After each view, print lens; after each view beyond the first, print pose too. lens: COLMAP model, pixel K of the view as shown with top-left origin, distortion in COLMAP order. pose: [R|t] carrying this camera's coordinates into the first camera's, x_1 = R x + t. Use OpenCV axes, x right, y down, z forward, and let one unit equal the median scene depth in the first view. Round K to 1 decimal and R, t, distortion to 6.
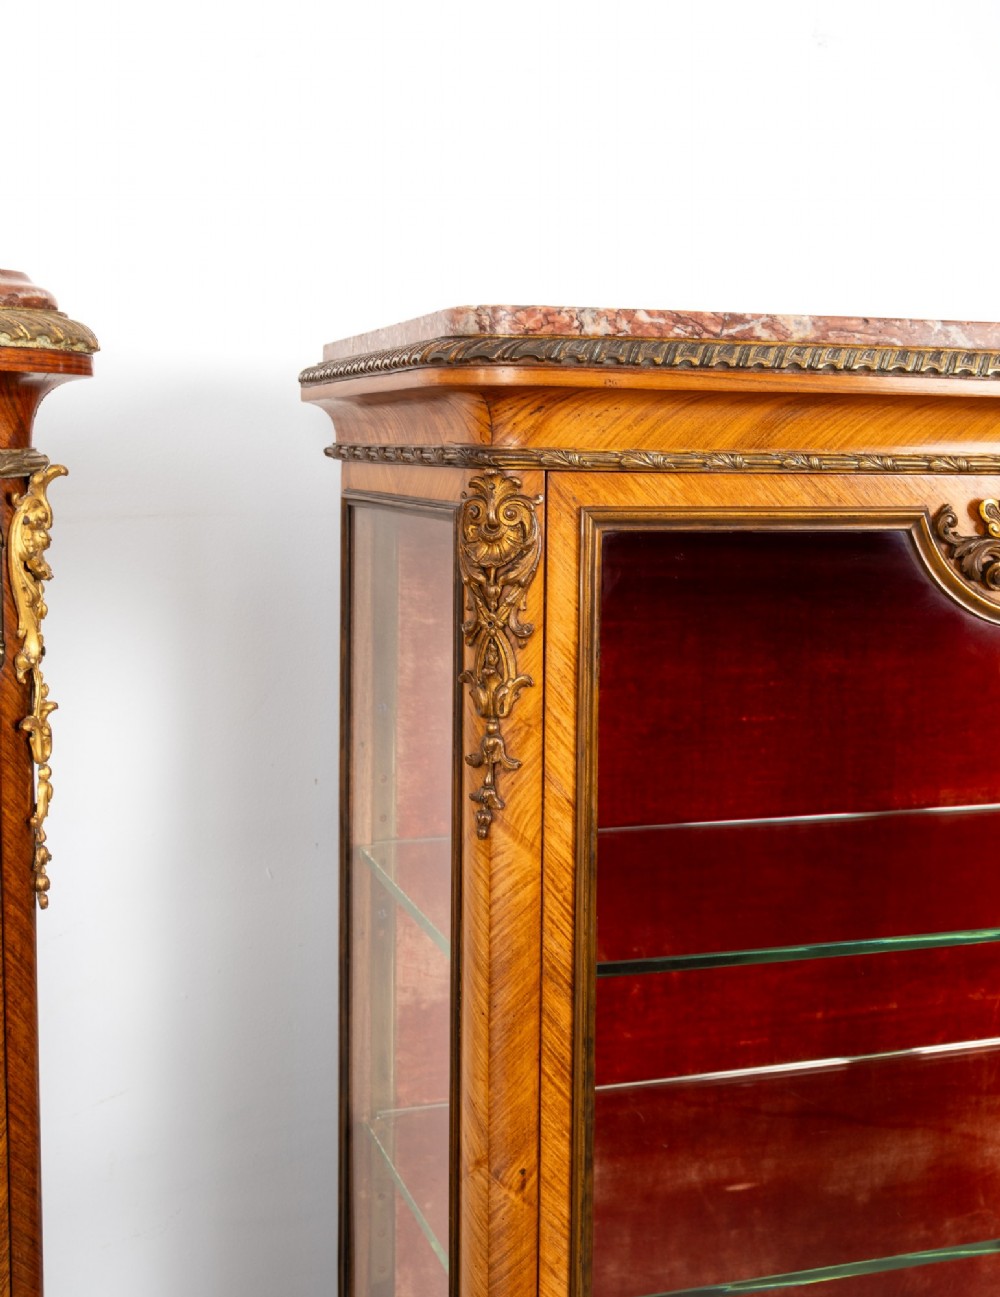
lens RADIAL K [[1666.2, 0, 519.9], [0, 1666.2, 548.2], [0, 0, 1]] dist [-0.043277, 0.000000]
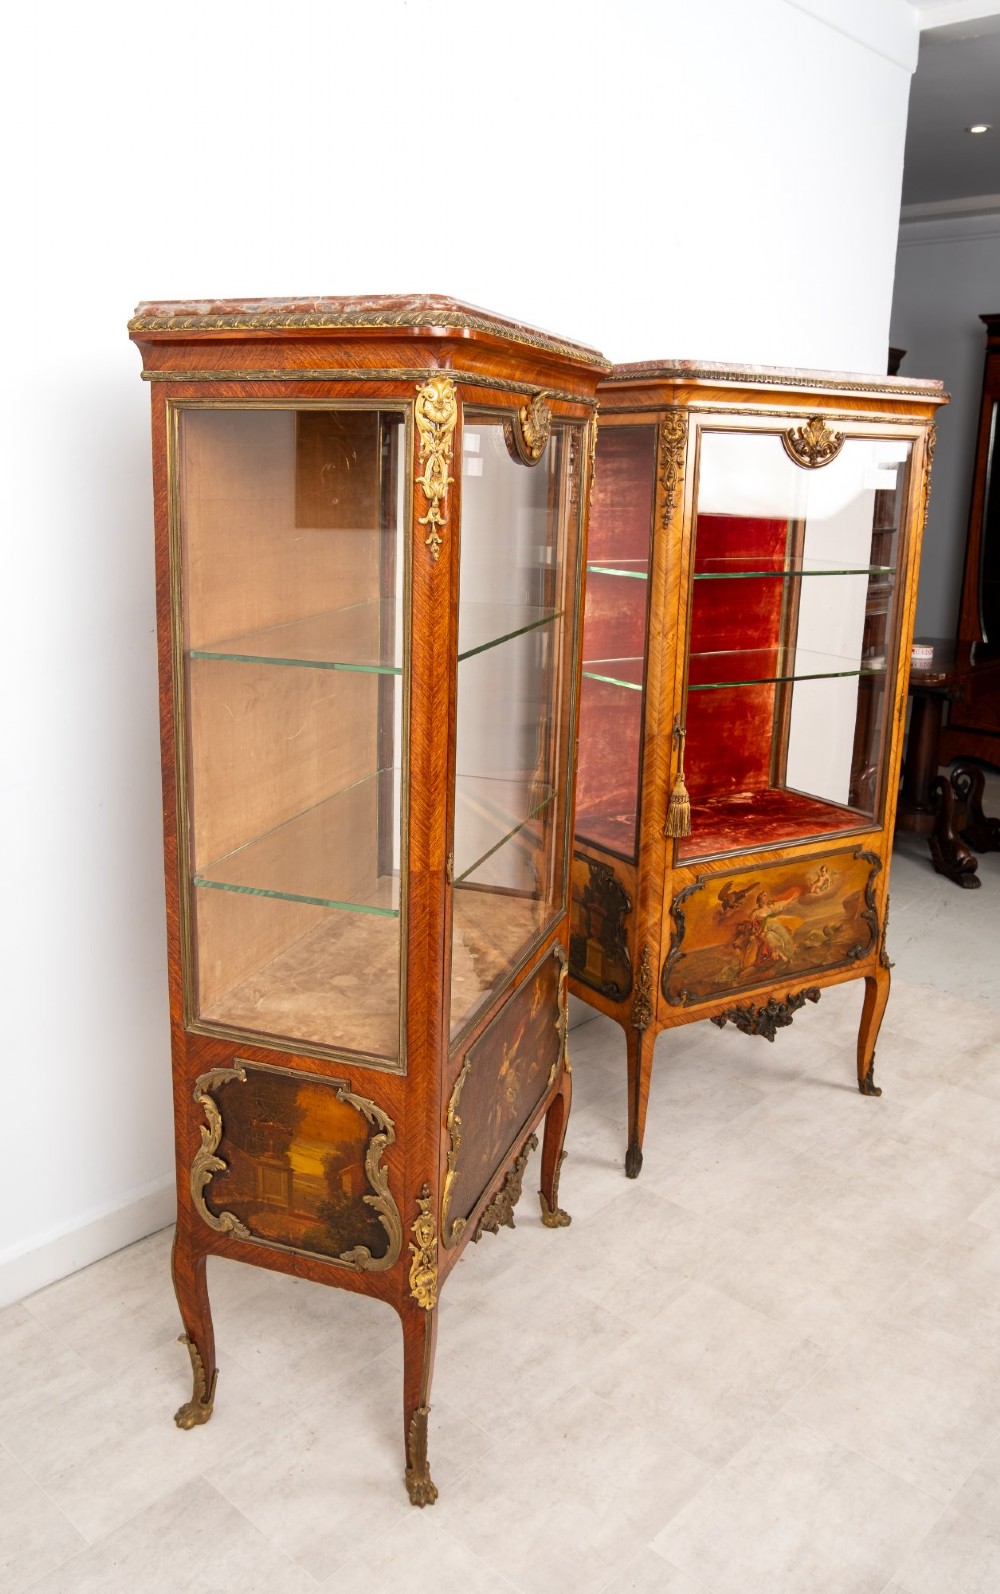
lens RADIAL K [[1260.2, 0, 454.1], [0, 1260.2, 743.7], [0, 0, 1]] dist [-0.037975, 0.005002]
pose [[0.976196, -0.038696, 0.213410, -0.949135], [0.004522, 0.987373, 0.158349, 0.195443], [-0.216843, -0.153614, 0.964044, -1.310591]]
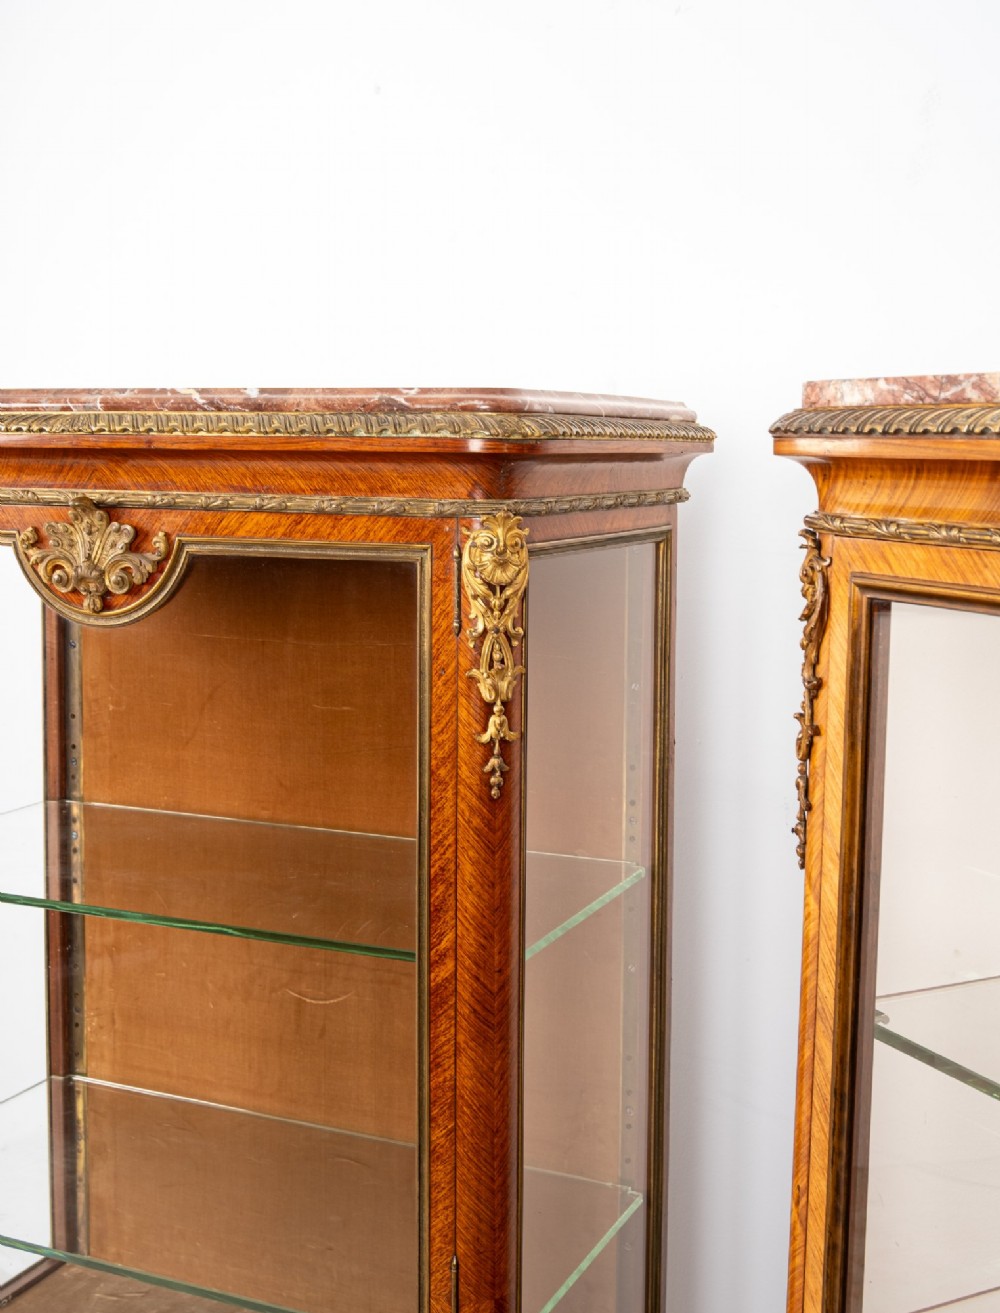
lens RADIAL K [[1665.5, 0, 530.2], [0, 1665.5, 564.3], [0, 0, 1]] dist [-0.025005, 0.000000]
pose [[0.161177, 0.059290, -0.985143, 1.000341], [-0.083392, 0.995442, 0.046266, -0.059316], [0.983396, 0.074696, 0.165387, 0.622917]]
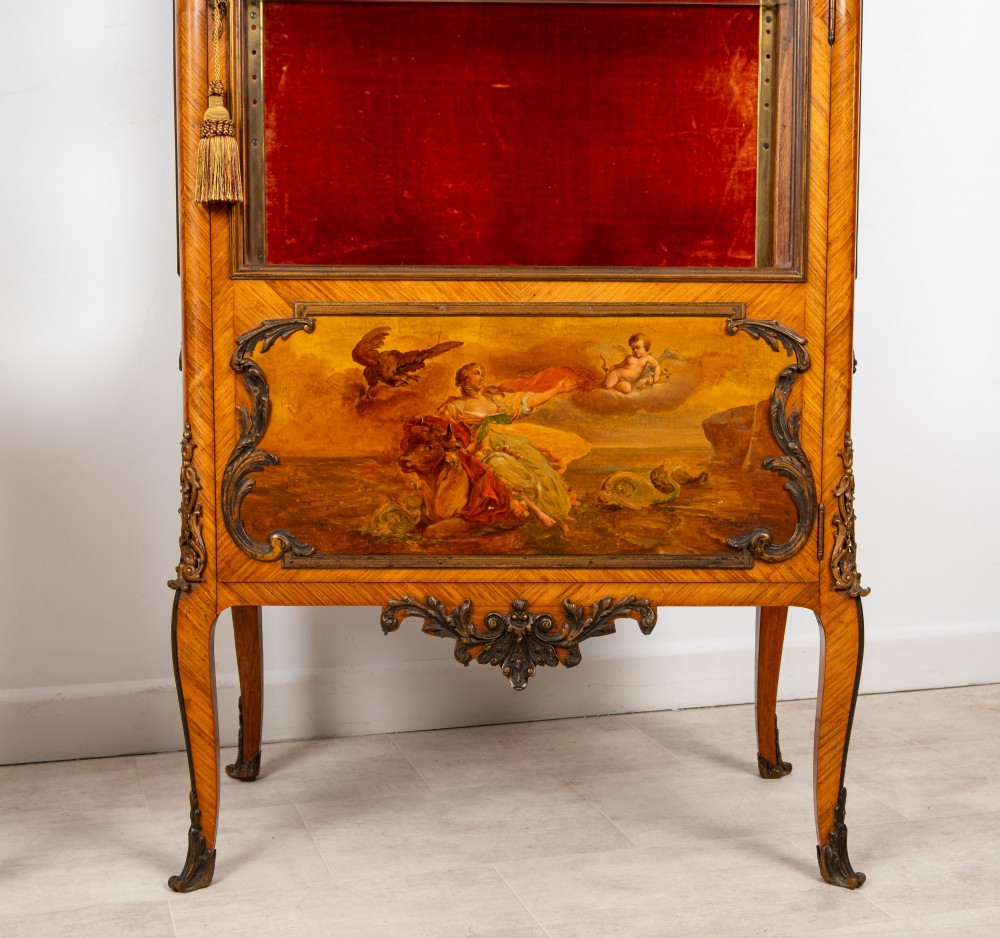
lens RADIAL K [[1541.5, 0, 508.2], [0, 1541.5, 433.1], [0, 0, 1]] dist [-0.016863, 0.000000]
pose [[0.958488, 0.020528, -0.284392, 0.792121], [-0.011293, 0.999355, 0.034076, 0.965339], [0.284908, -0.029450, 0.958102, -0.475738]]
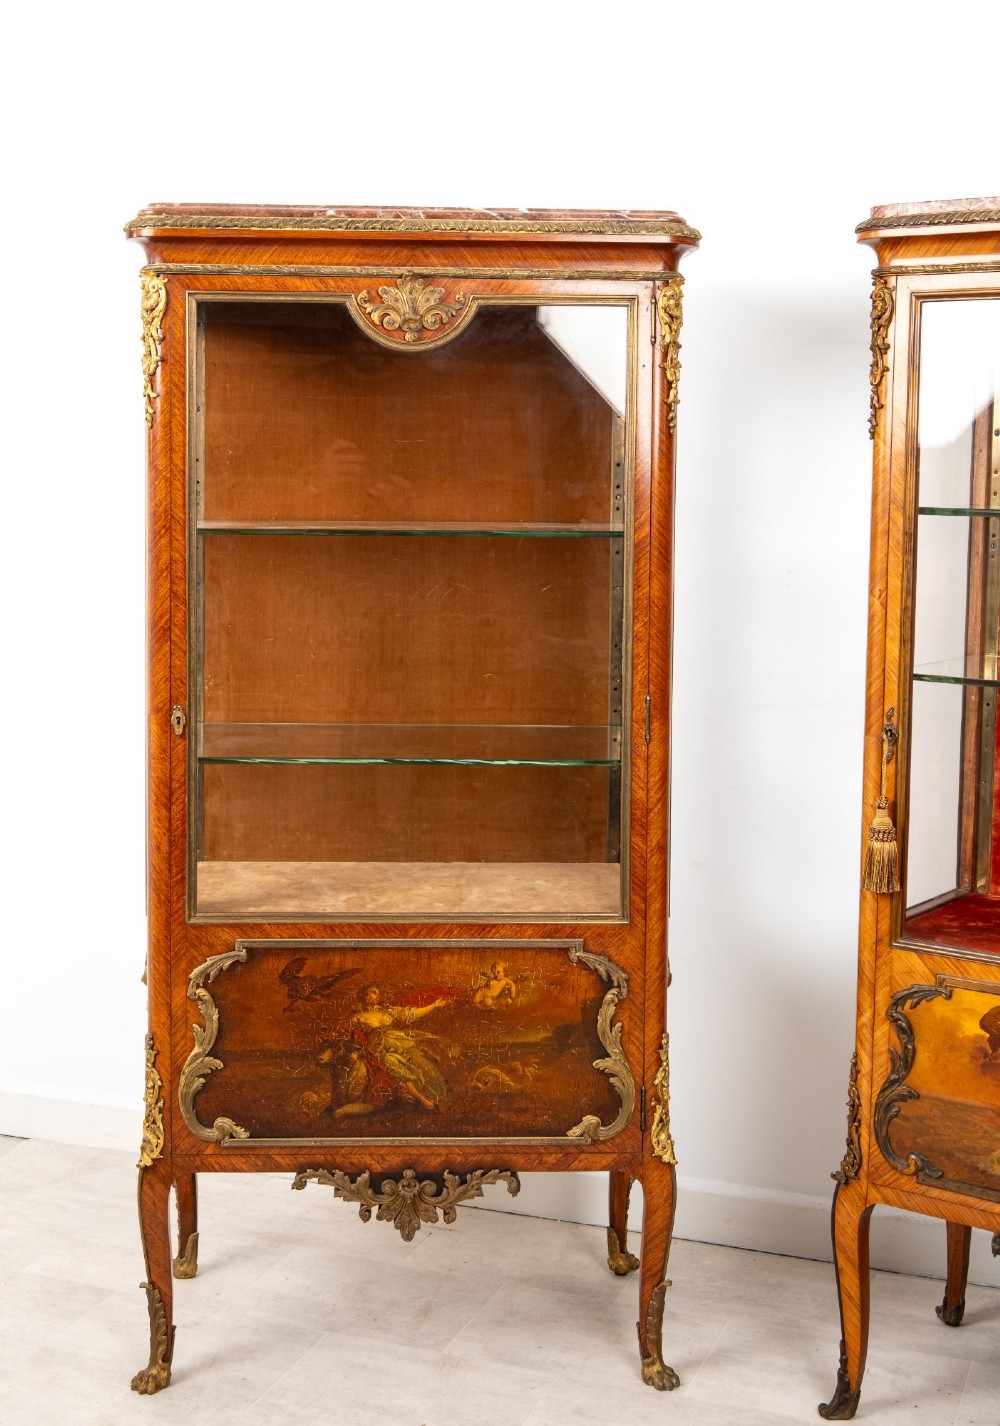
lens RADIAL K [[1910.1, 0, 461.9], [0, 1910.1, 570.0], [0, 0, 1]] dist [-0.045513, 0.000000]
pose [[0.574951, 0.042022, -0.817108, 1.784323], [-0.064620, 0.997893, 0.005850, 0.370757], [0.815632, 0.049438, 0.576455, -0.951949]]
